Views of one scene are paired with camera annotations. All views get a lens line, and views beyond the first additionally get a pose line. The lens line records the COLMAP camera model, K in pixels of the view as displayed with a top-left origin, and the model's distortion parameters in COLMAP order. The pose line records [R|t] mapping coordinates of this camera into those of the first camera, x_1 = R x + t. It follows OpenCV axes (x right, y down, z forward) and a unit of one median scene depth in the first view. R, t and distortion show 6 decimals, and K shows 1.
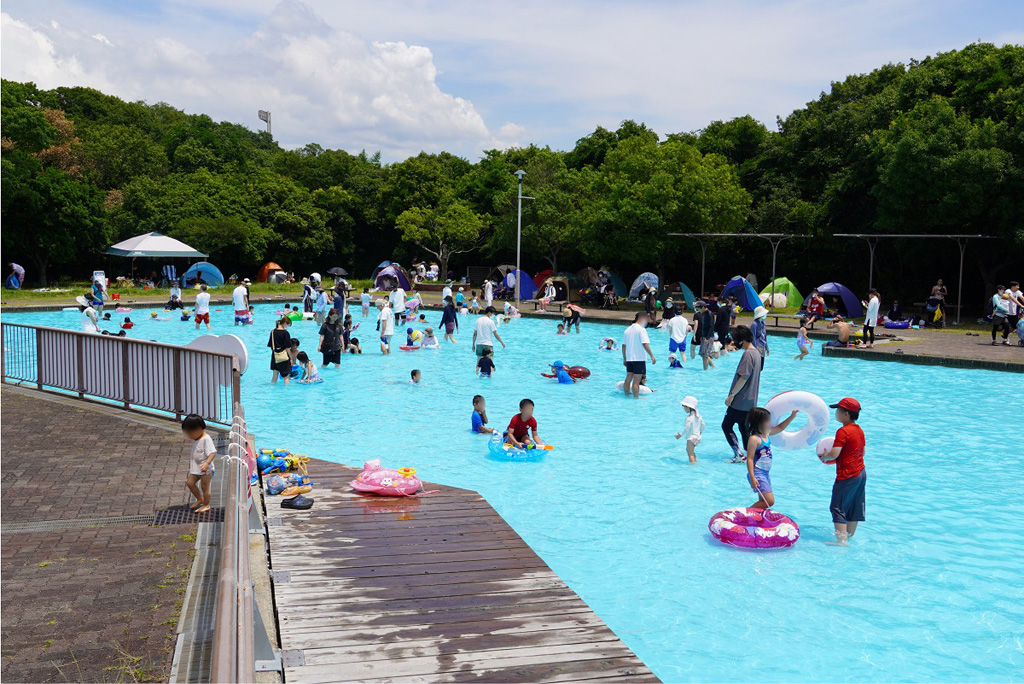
lens RADIAL K [[1112.1, 0, 515.9], [0, 1112.1, 343.9], [0, 0, 1]] dist [0.063570, 0.000000]
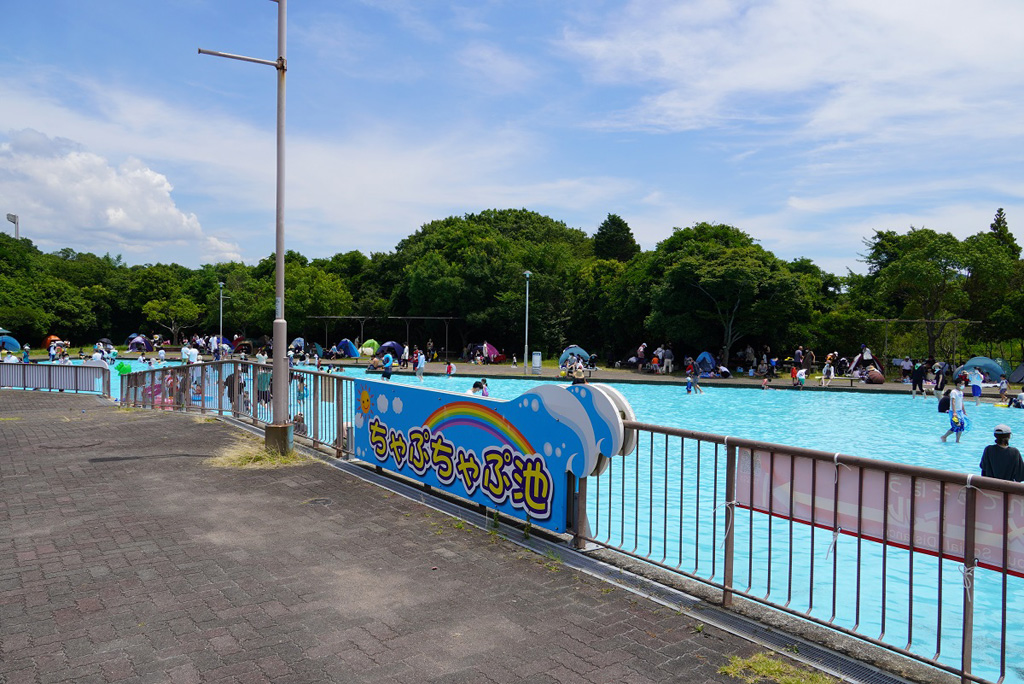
lens RADIAL K [[821.7, 0, 513.6], [0, 821.7, 340.7], [0, 0, 1]] dist [0.007062, 0.009237]
pose [[0.945899, -0.016831, 0.324026, 0.016538], [0.036836, 0.997768, -0.055704, 0.027555], [-0.322365, 0.064626, 0.944407, -0.365934]]
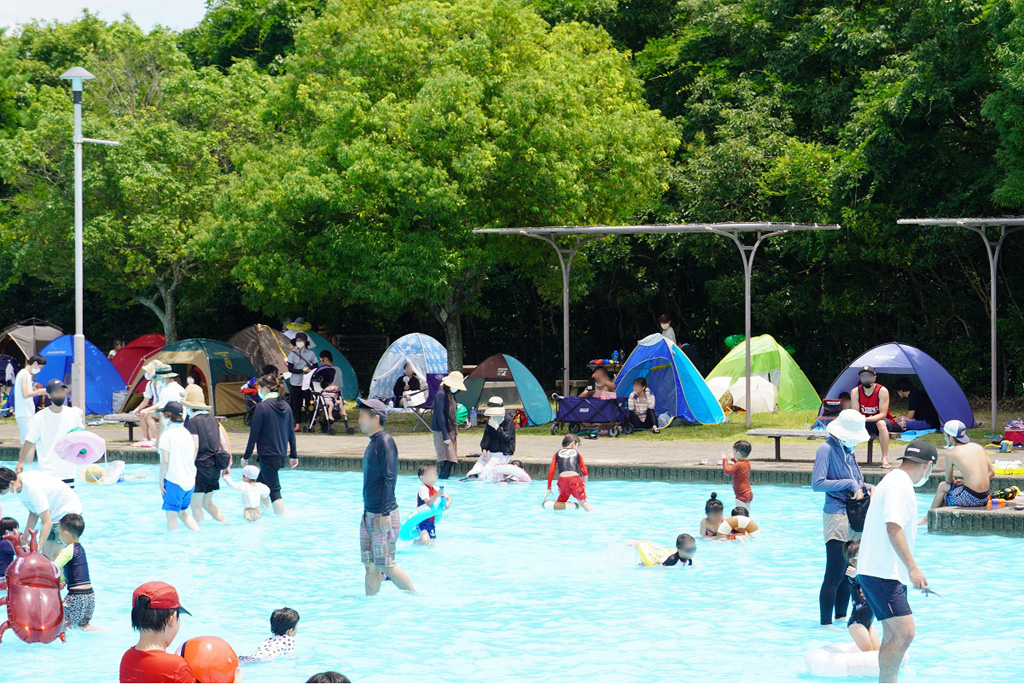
lens RADIAL K [[2753.5, 0, 512.2], [0, 2753.5, 341.4], [0, 0, 1]] dist [0.111612, 0.000000]
pose [[0.984380, -0.030819, 0.173340, -0.013649], [0.041871, 0.997292, -0.060467, -0.002678], [-0.171007, 0.066780, 0.983004, 0.064553]]
